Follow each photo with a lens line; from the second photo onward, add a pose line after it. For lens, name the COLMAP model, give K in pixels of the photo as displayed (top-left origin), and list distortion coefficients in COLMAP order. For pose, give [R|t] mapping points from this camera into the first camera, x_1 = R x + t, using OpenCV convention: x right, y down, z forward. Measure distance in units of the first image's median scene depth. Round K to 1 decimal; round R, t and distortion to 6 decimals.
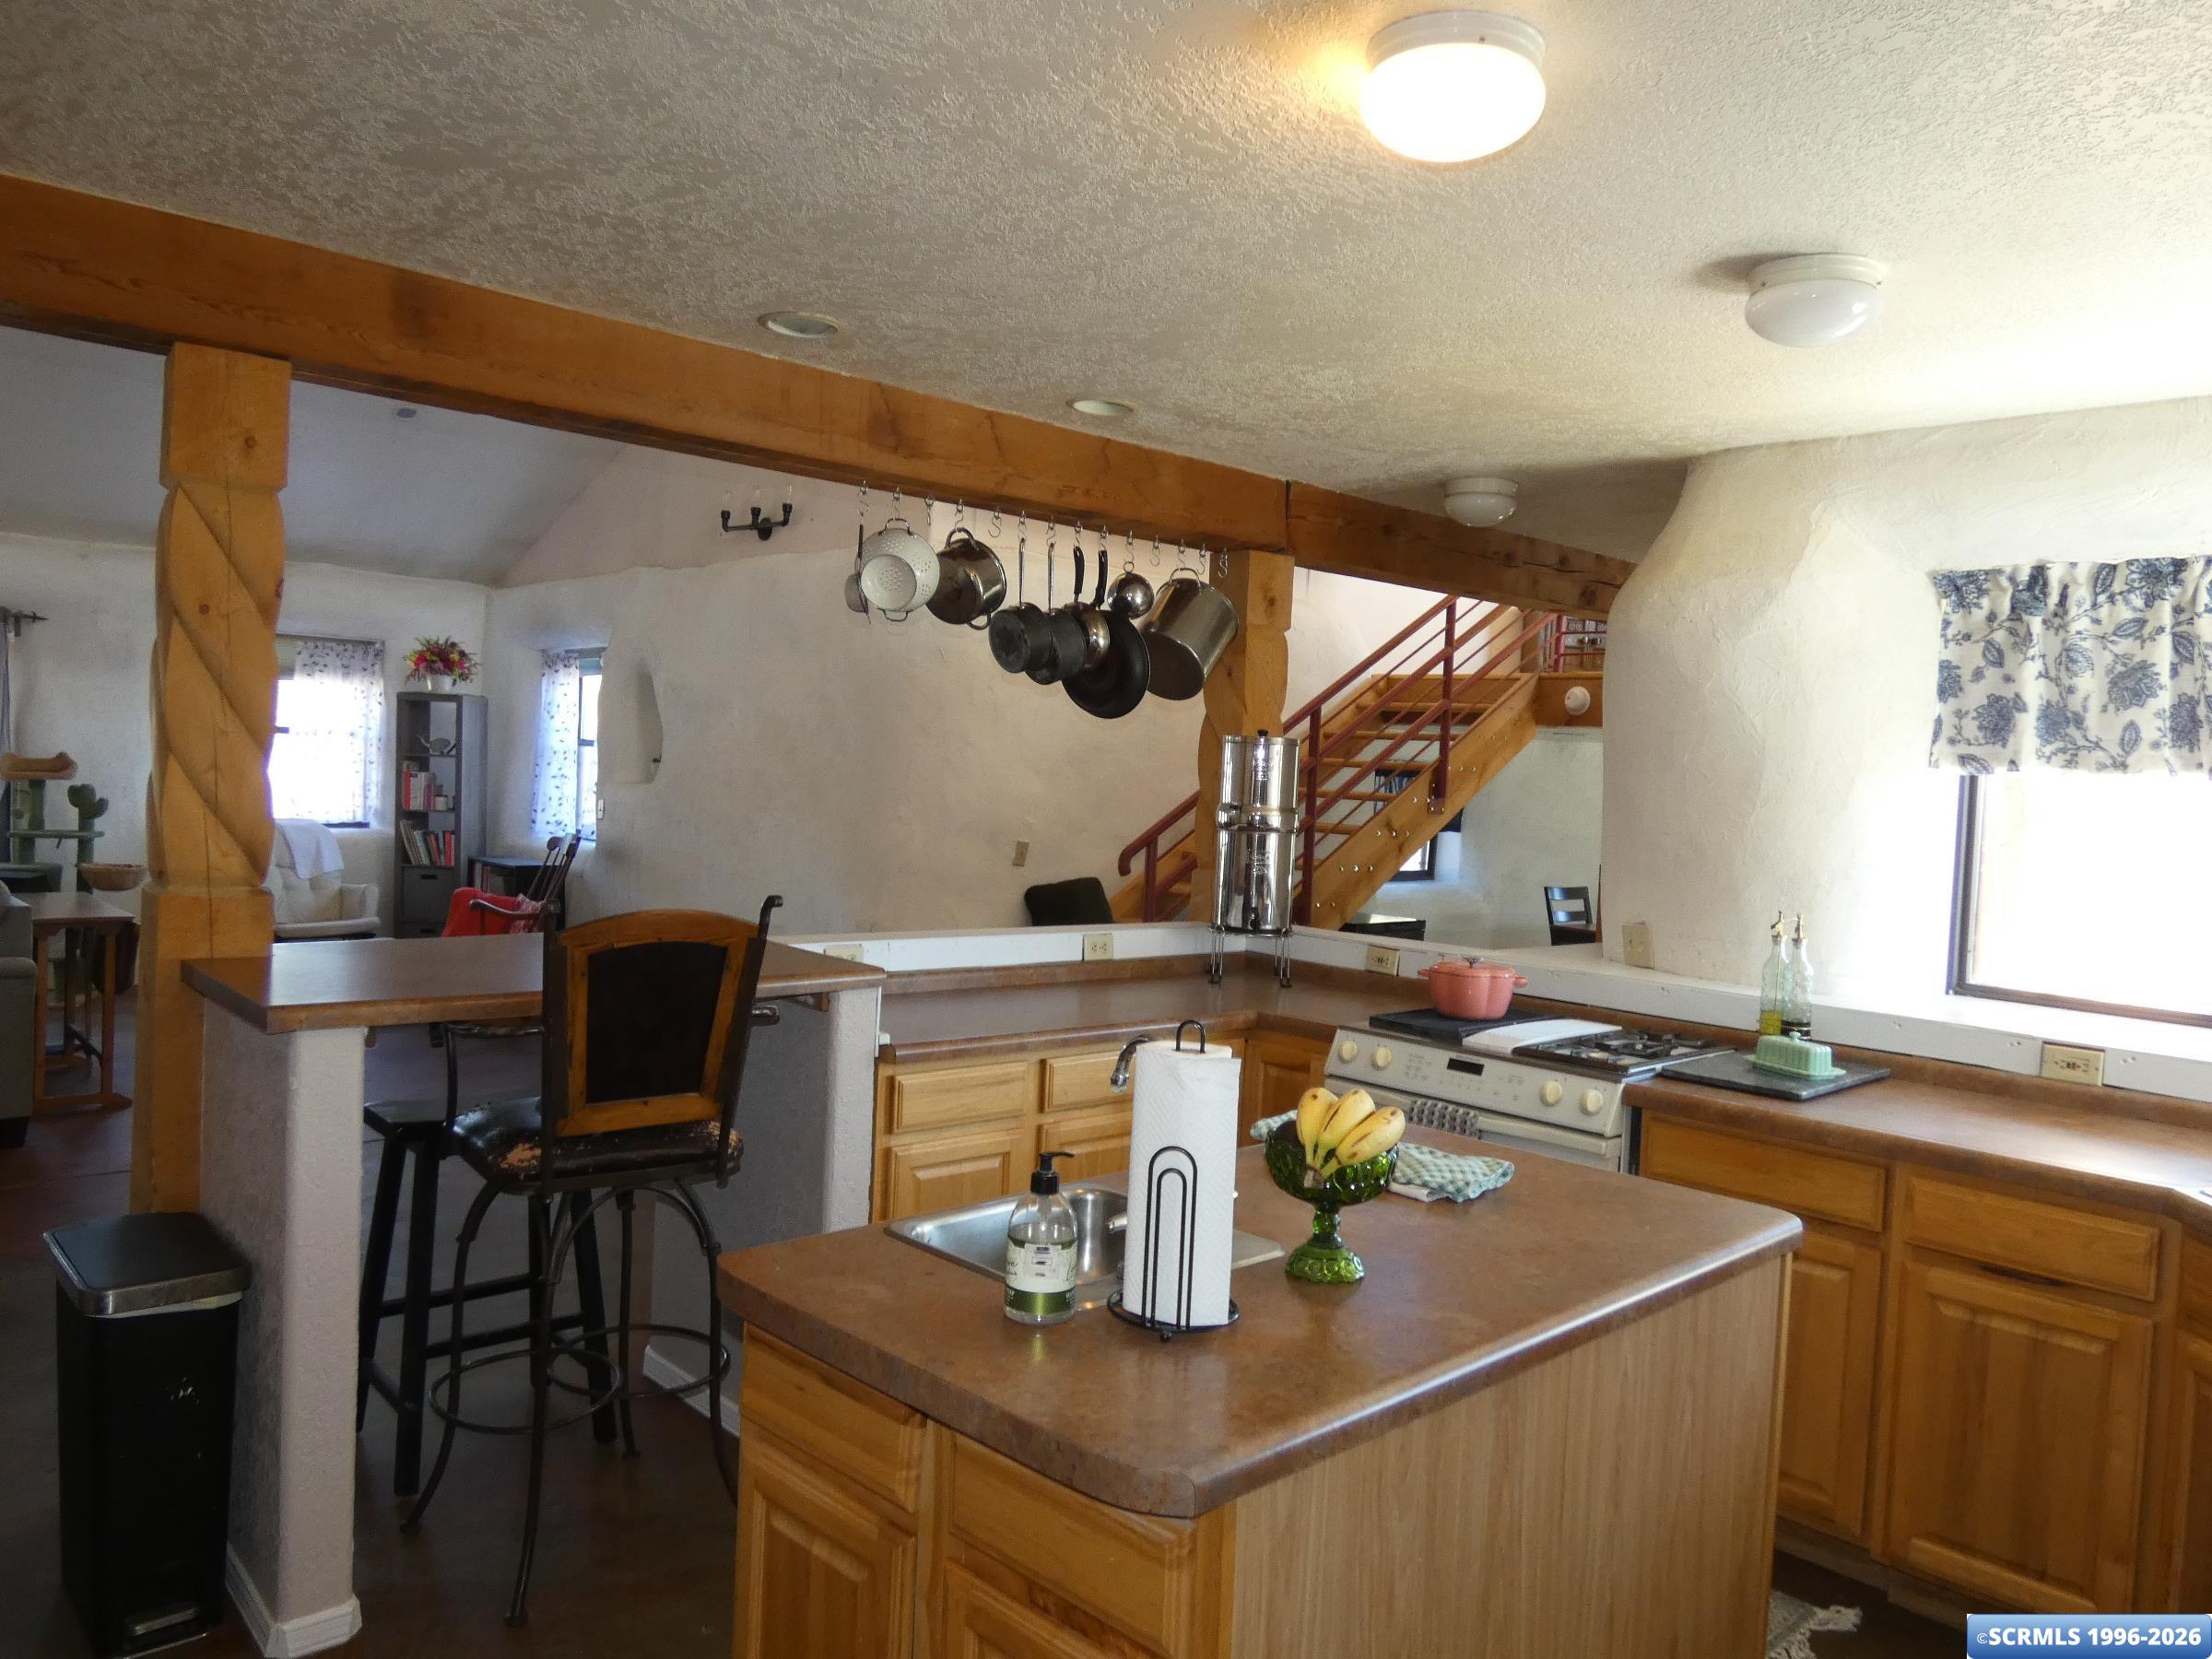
lens RADIAL K [[1629.7, 0, 1106.0], [0, 1629.7, 829.5], [0, 0, 1]] dist [0.002707, 0.005328]
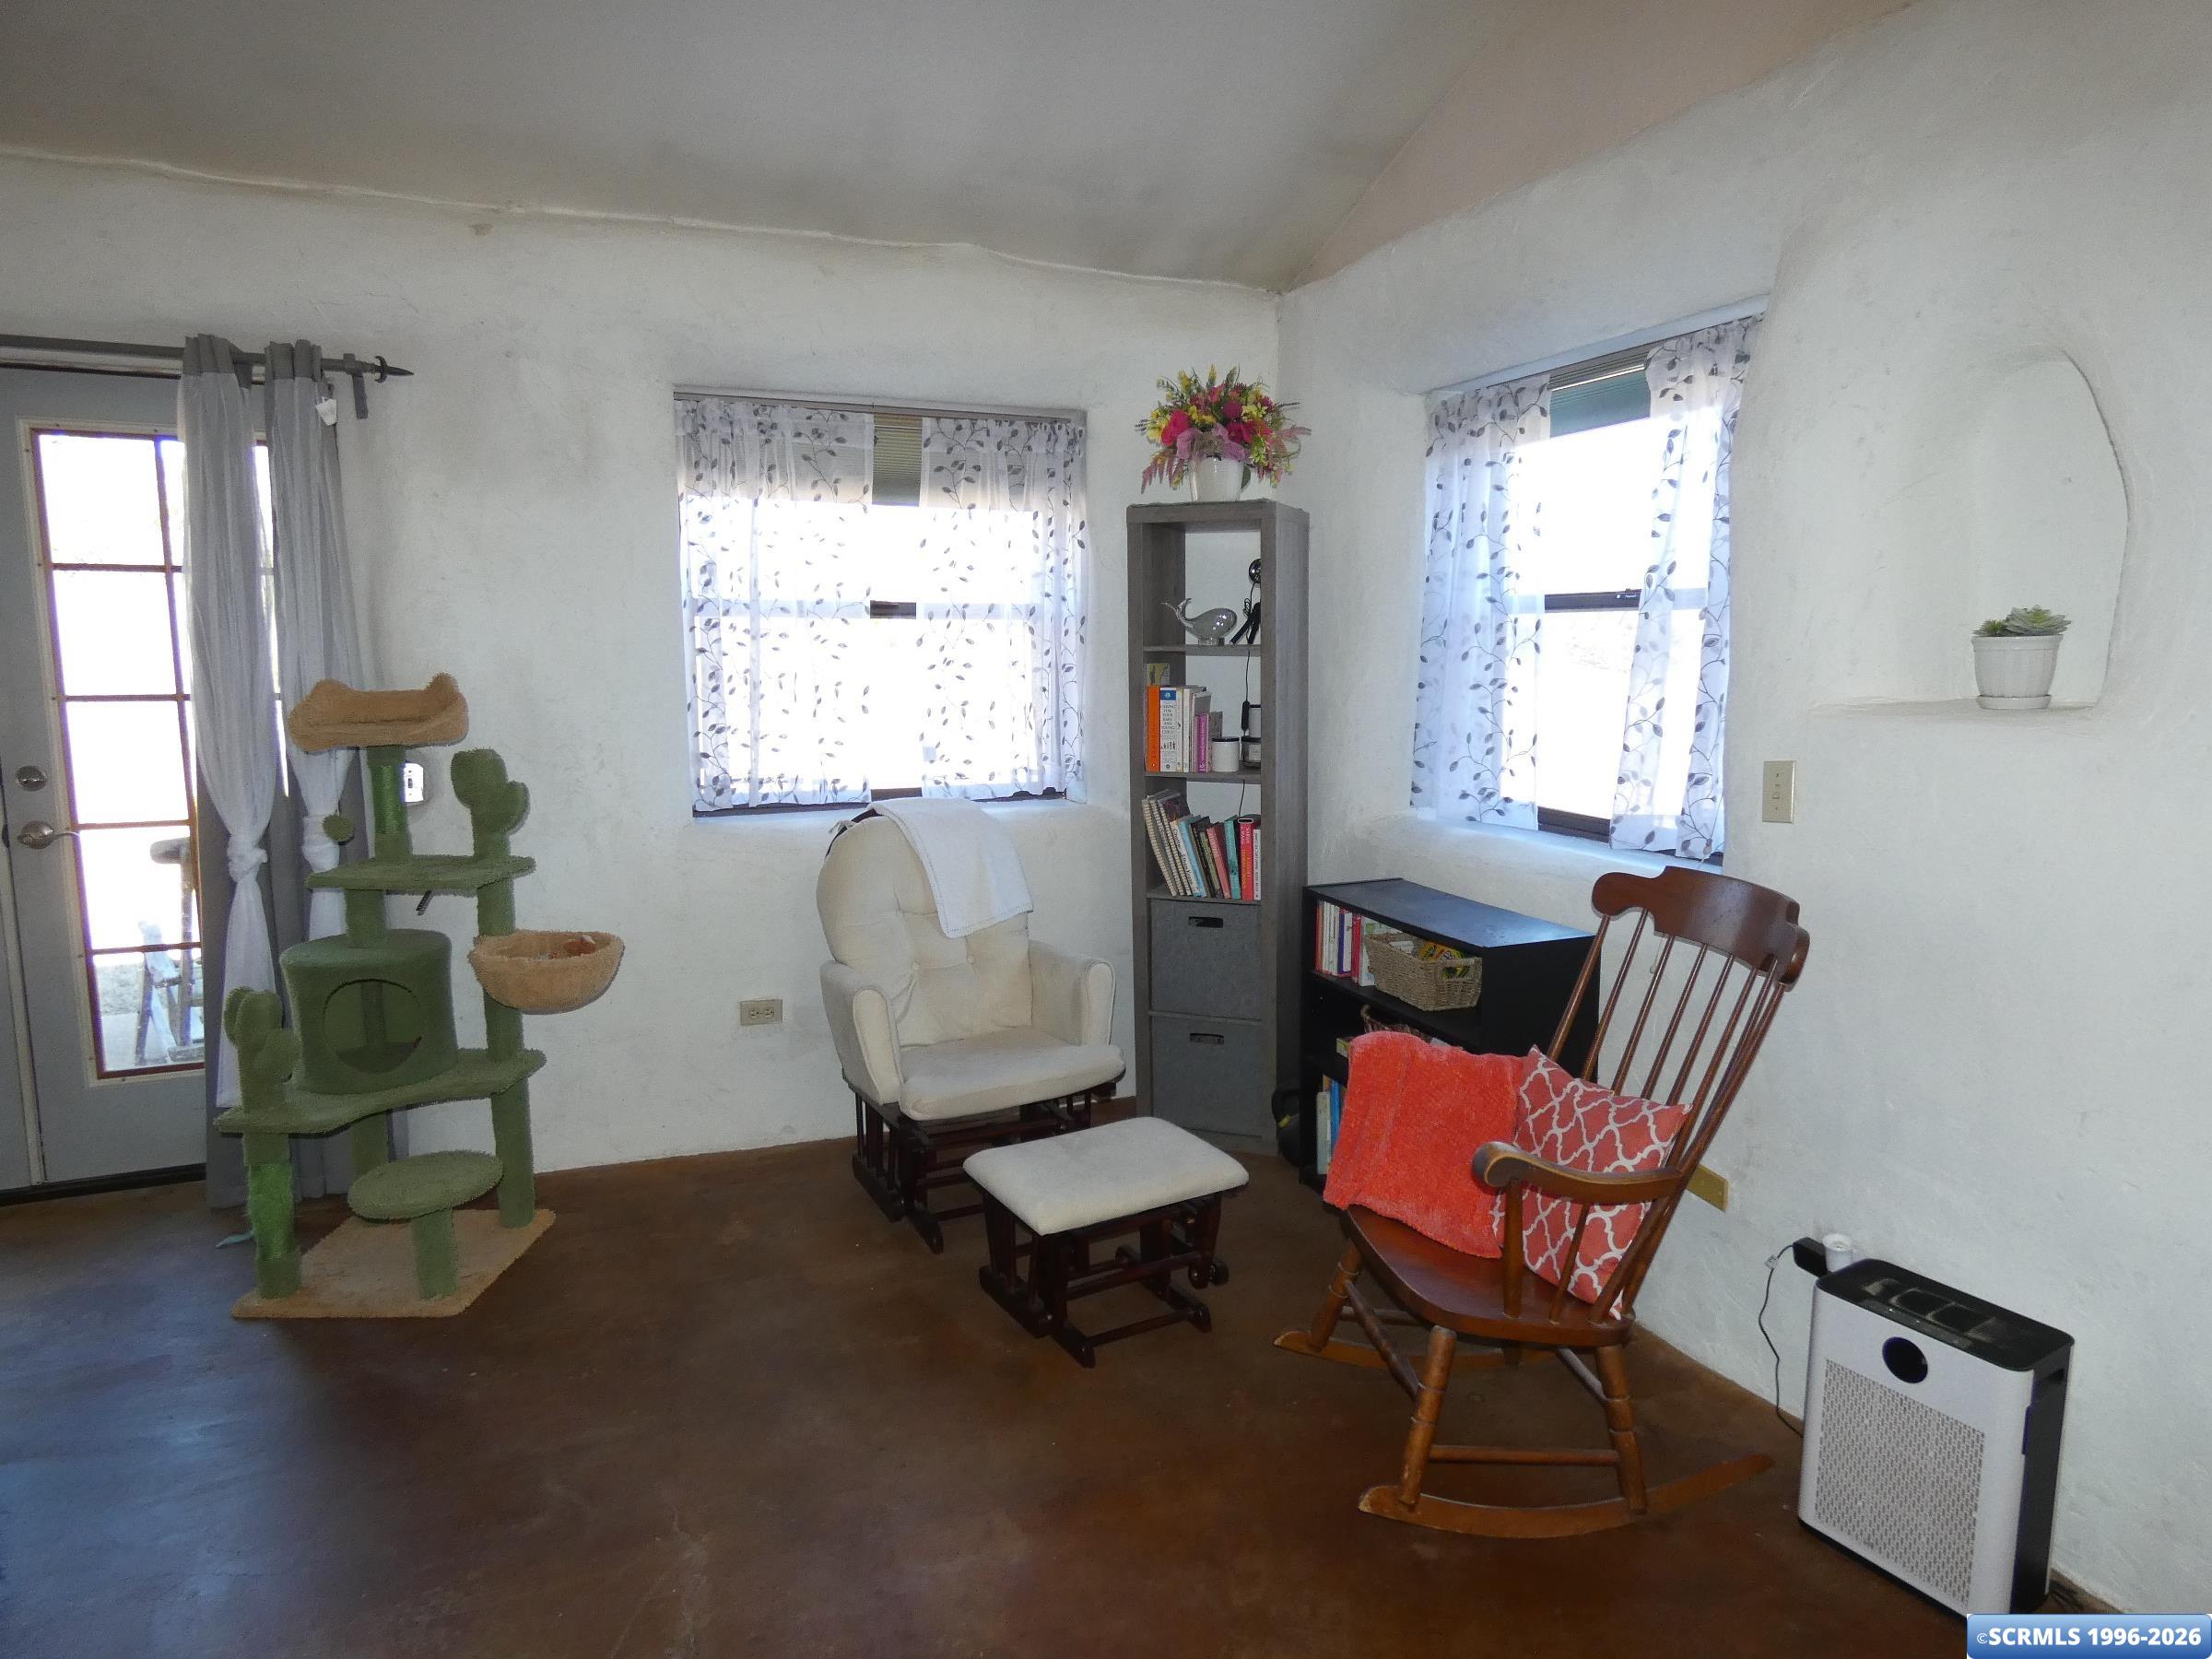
lens RADIAL K [[1354.3, 0, 1106.0], [0, 1354.3, 829.5], [0, 0, 1]] dist [0.004053, -0.002923]
pose [[0.941975, 0.002854, -0.335671, -0.316272], [0.029488, 0.995395, 0.091214, -0.030866], [0.334385, -0.095819, 0.937553, 0.644024]]
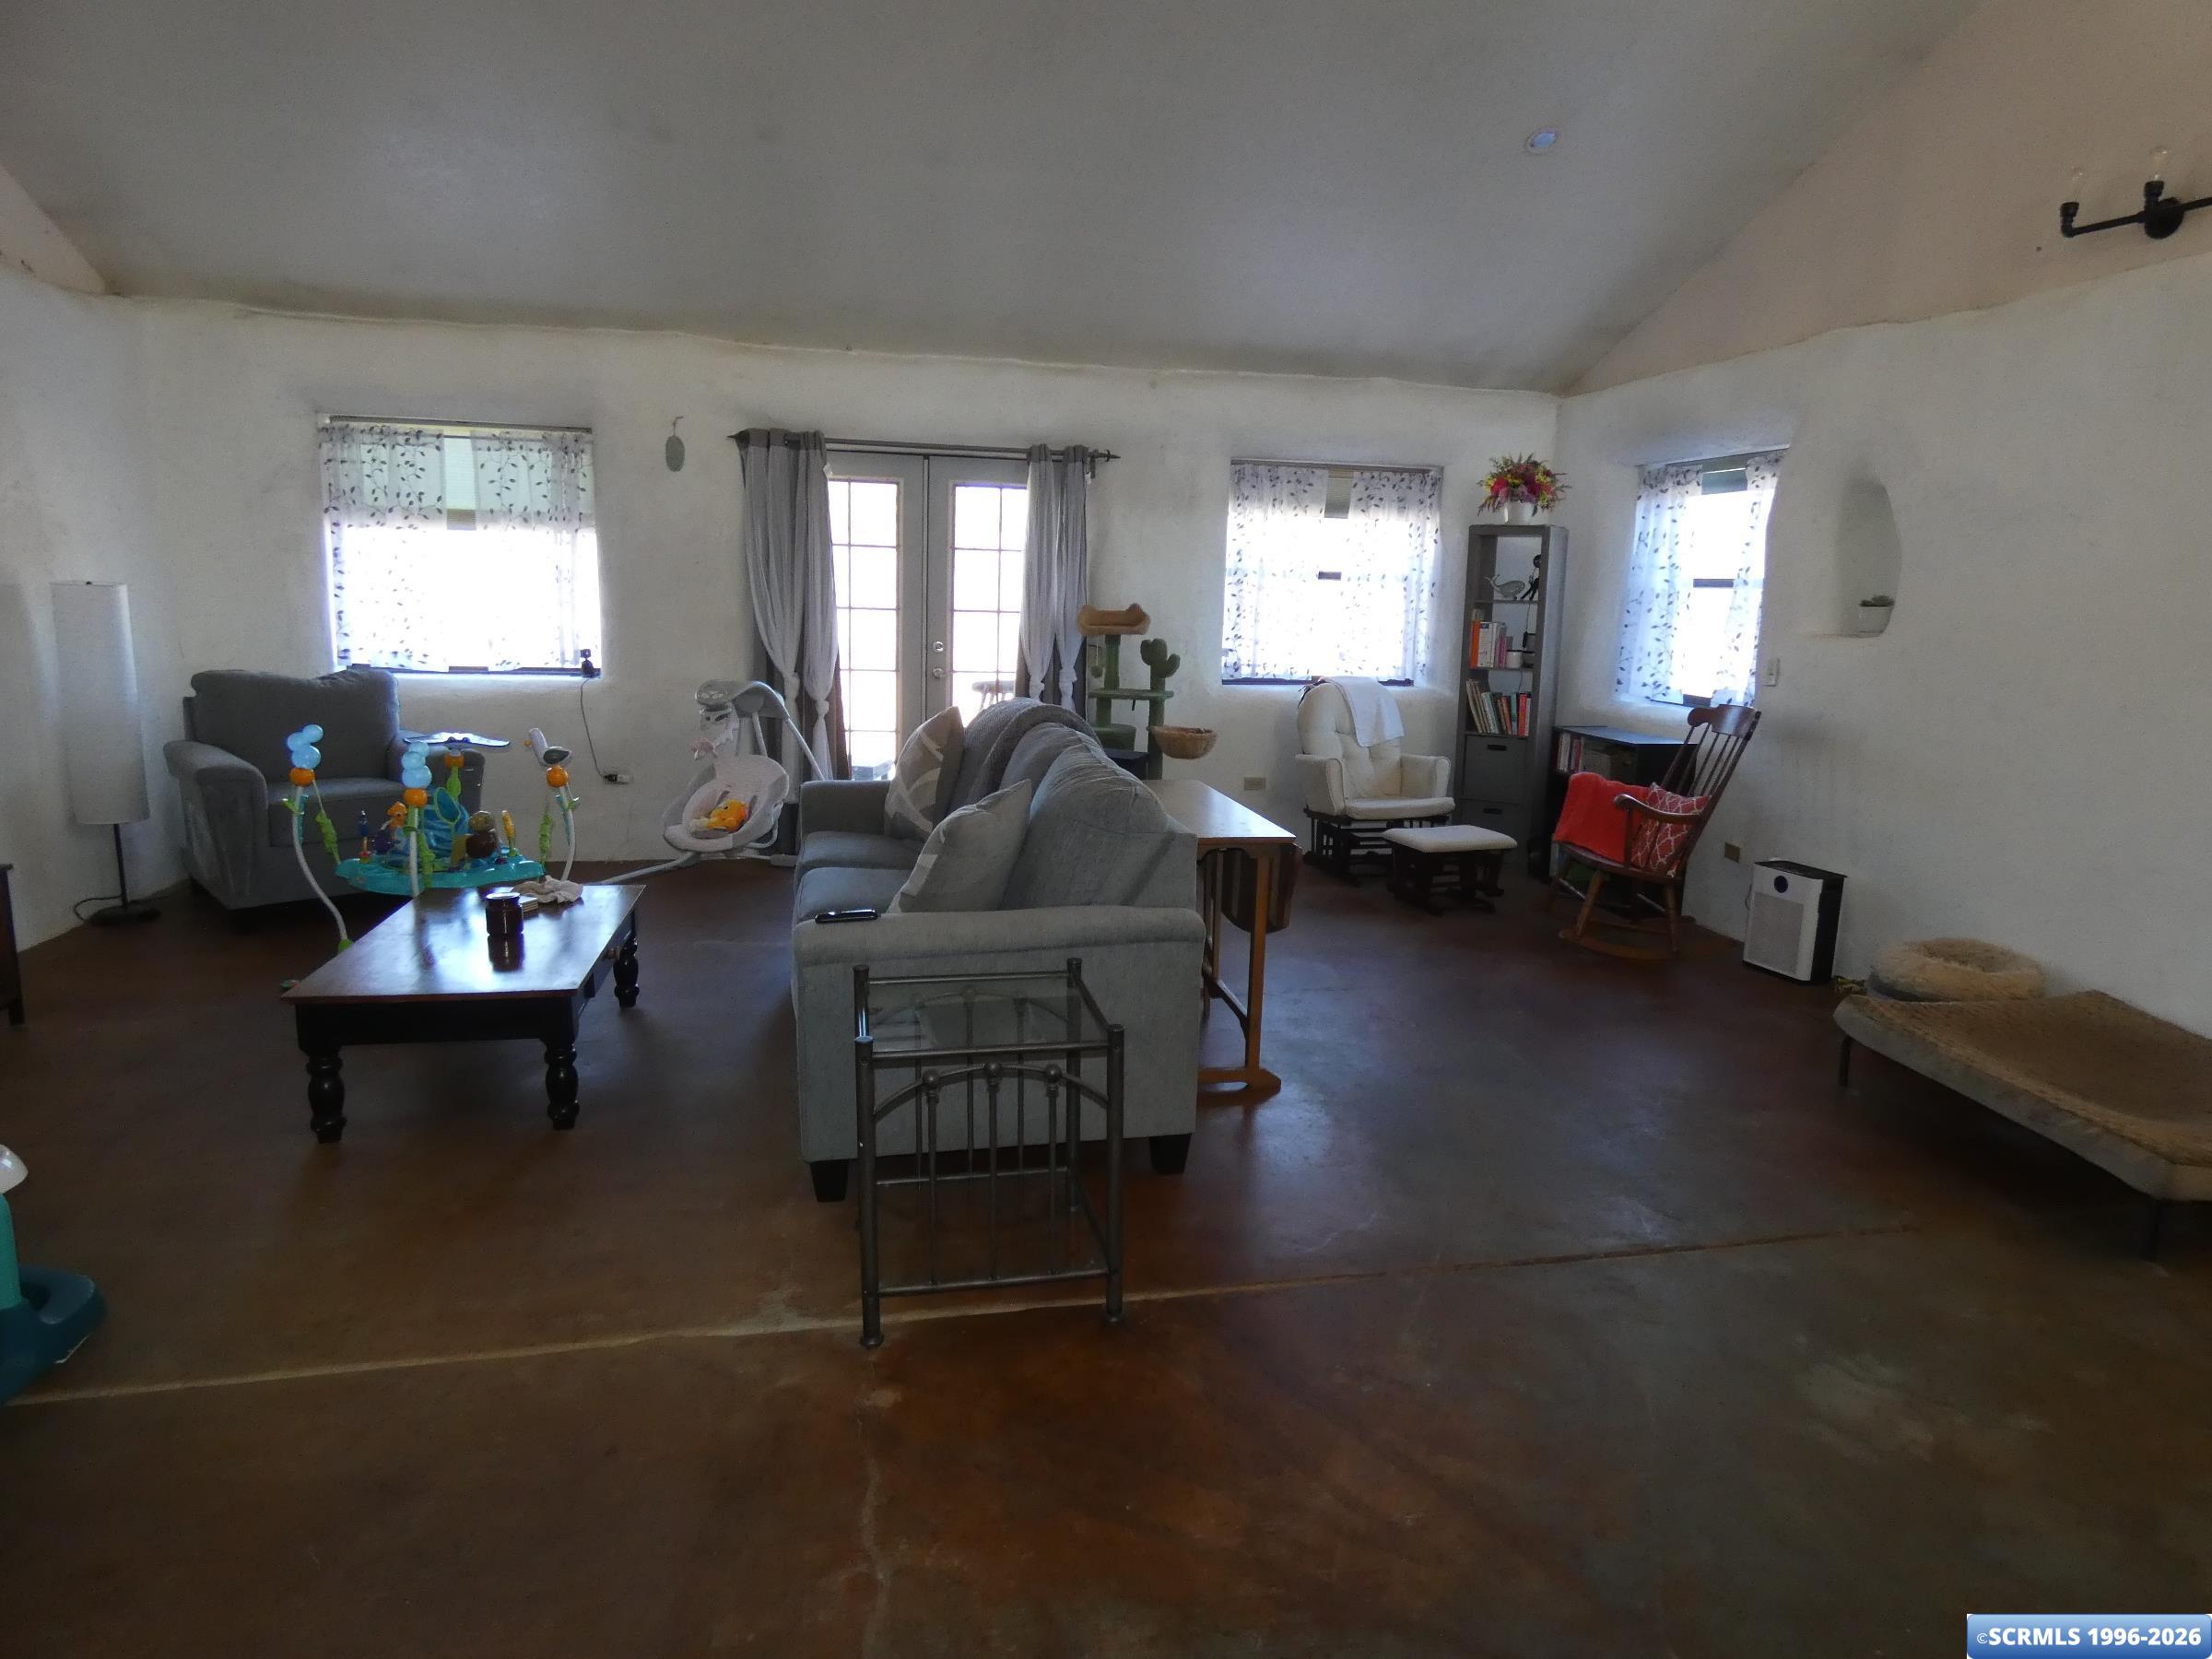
lens RADIAL K [[1354.3, 0, 1106.0], [0, 1354.3, 829.5], [0, 0, 1]] dist [0.004053, -0.002923]
pose [[0.867399, 0.069330, -0.492760, -0.242358], [-0.007968, 0.992055, 0.125553, -0.015337], [0.497549, -0.104979, 0.861060, 0.290829]]
